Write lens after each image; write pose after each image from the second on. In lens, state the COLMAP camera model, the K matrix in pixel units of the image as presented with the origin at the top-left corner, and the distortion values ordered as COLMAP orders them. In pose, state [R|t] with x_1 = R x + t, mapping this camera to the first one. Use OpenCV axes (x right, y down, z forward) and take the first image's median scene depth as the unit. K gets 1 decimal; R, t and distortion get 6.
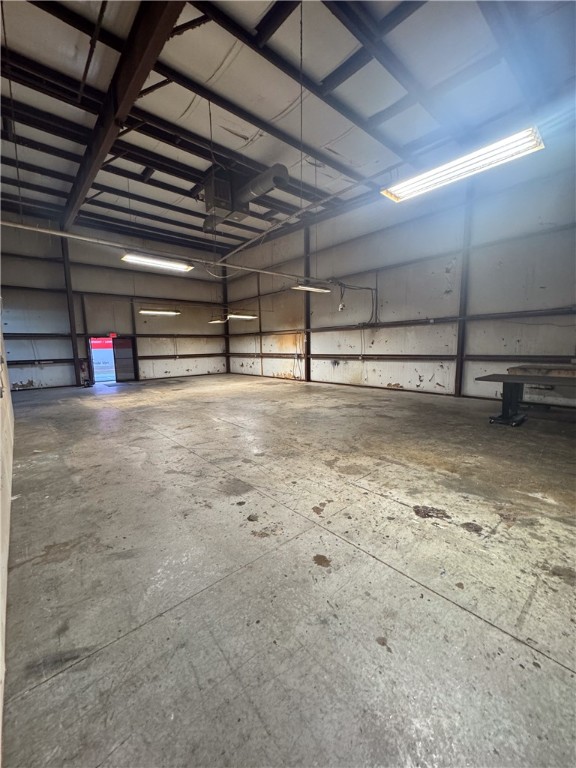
lens RADIAL K [[305.5, 0, 288.0], [0, 305.5, 384.0], [0, 0, 1]] dist [-0.002178, 0.000250]
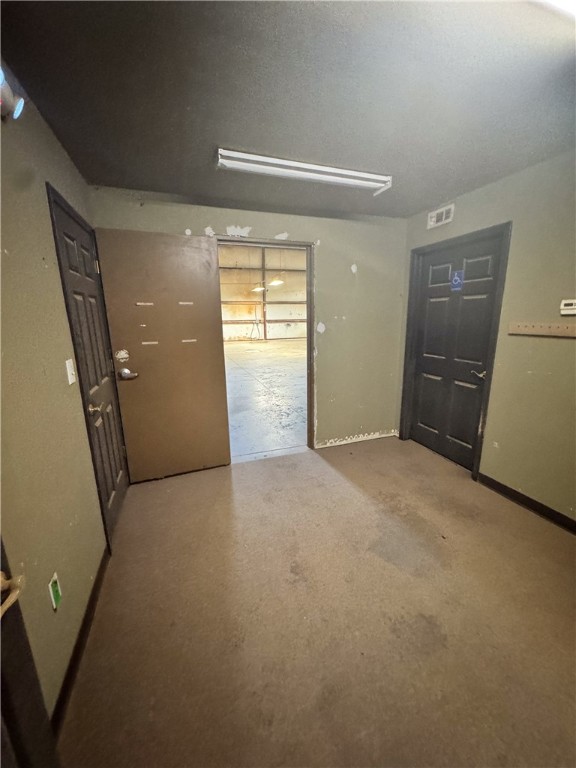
lens RADIAL K [[305.5, 0, 288.0], [0, 305.5, 384.0], [0, 0, 1]] dist [-0.002178, 0.000250]
pose [[0.376611, -0.191765, 0.906306, -3.179870], [0.124001, 0.979971, 0.155824, -0.038972], [-0.918035, 0.053698, 0.392846, 0.954800]]
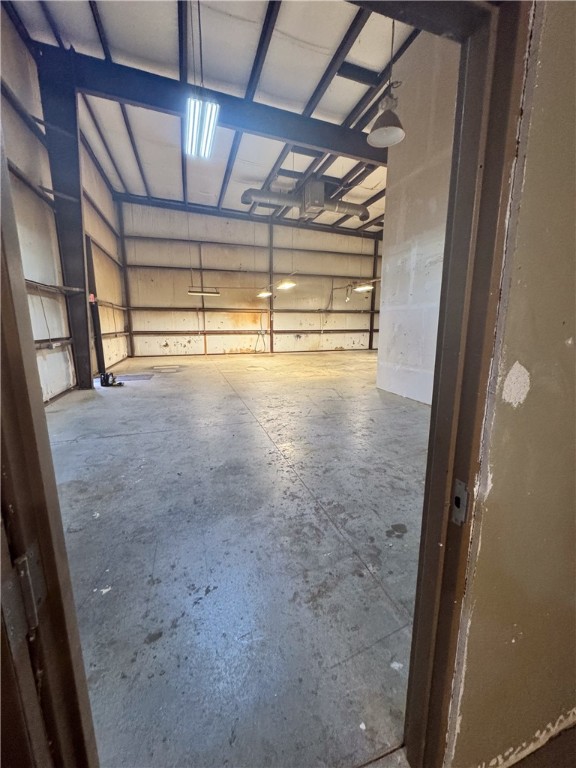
lens RADIAL K [[305.5, 0, 288.0], [0, 305.5, 384.0], [0, 0, 1]] dist [-0.002178, 0.000250]
pose [[0.395313, -0.156317, 0.905148, -2.730208], [0.107912, 0.986493, 0.123236, -0.076801], [-0.912186, 0.048959, 0.406841, 1.177395]]
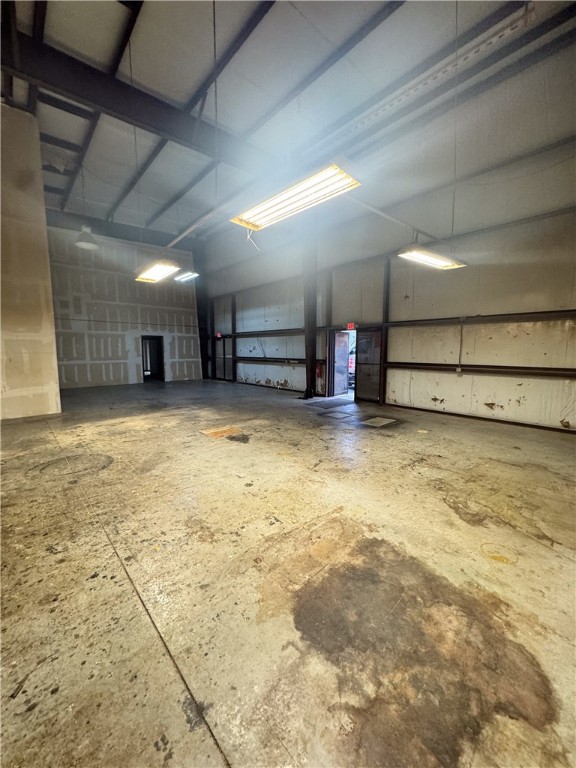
lens RADIAL K [[305.5, 0, 288.0], [0, 305.5, 384.0], [0, 0, 1]] dist [-0.002178, 0.000250]
pose [[0.015947, 0.133282, -0.990950, 0.176585], [-0.128260, 0.983161, 0.130170, -0.296363], [0.991612, 0.125024, 0.032773, 2.397751]]
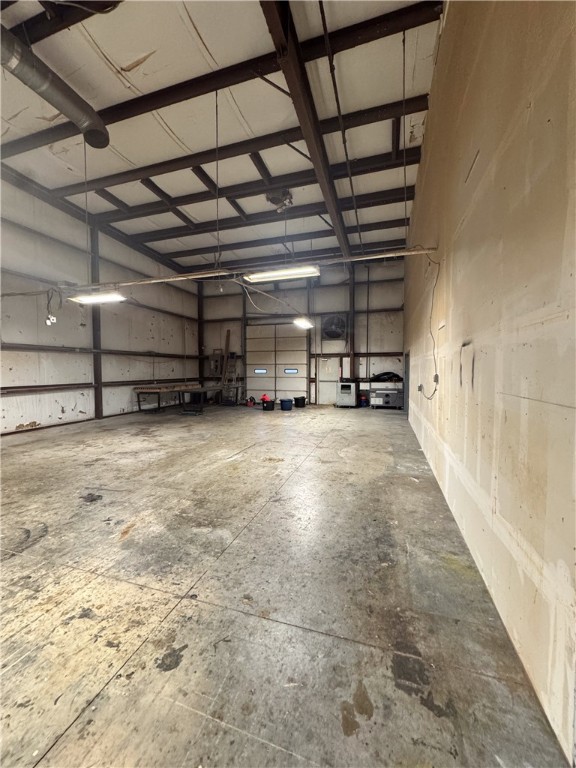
lens RADIAL K [[305.5, 0, 288.0], [0, 305.5, 384.0], [0, 0, 1]] dist [-0.002178, 0.000250]
pose [[-0.513522, -0.017157, 0.857905, -1.338970], [0.121783, 0.988222, 0.092659, -0.184555], [-0.849390, 0.152061, -0.505385, 1.658876]]
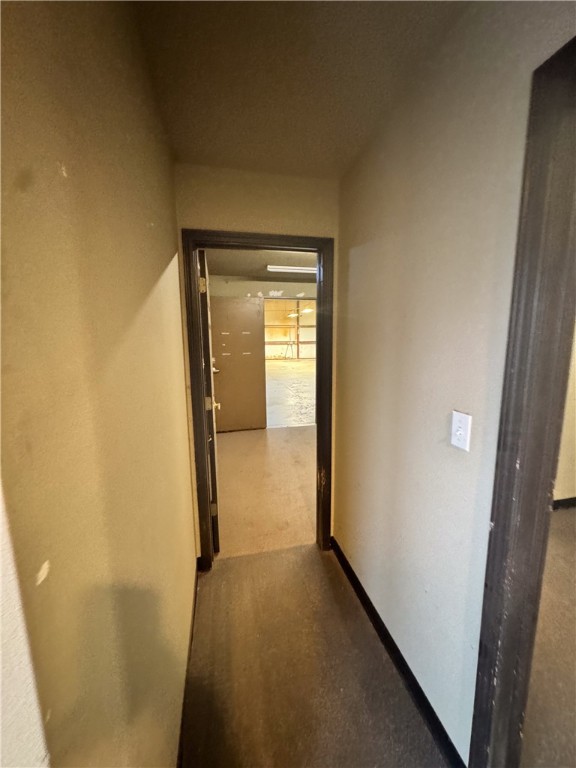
lens RADIAL K [[305.5, 0, 288.0], [0, 305.5, 384.0], [0, 0, 1]] dist [-0.002178, 0.000250]
pose [[0.481619, -0.119374, 0.868212, -3.541758], [0.108306, 0.991193, 0.076203, -0.014422], [-0.869662, 0.057332, 0.490307, 0.732666]]
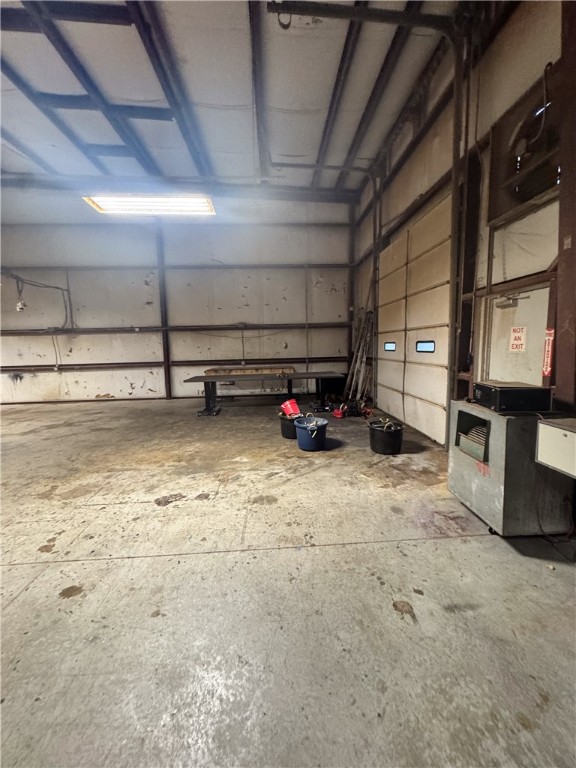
lens RADIAL K [[305.5, 0, 288.0], [0, 305.5, 384.0], [0, 0, 1]] dist [-0.002178, 0.000250]
pose [[0.616693, -0.090508, 0.781983, -0.065798], [0.109085, 0.993610, 0.028975, 0.004504], [-0.779609, 0.067434, 0.622626, -0.048864]]
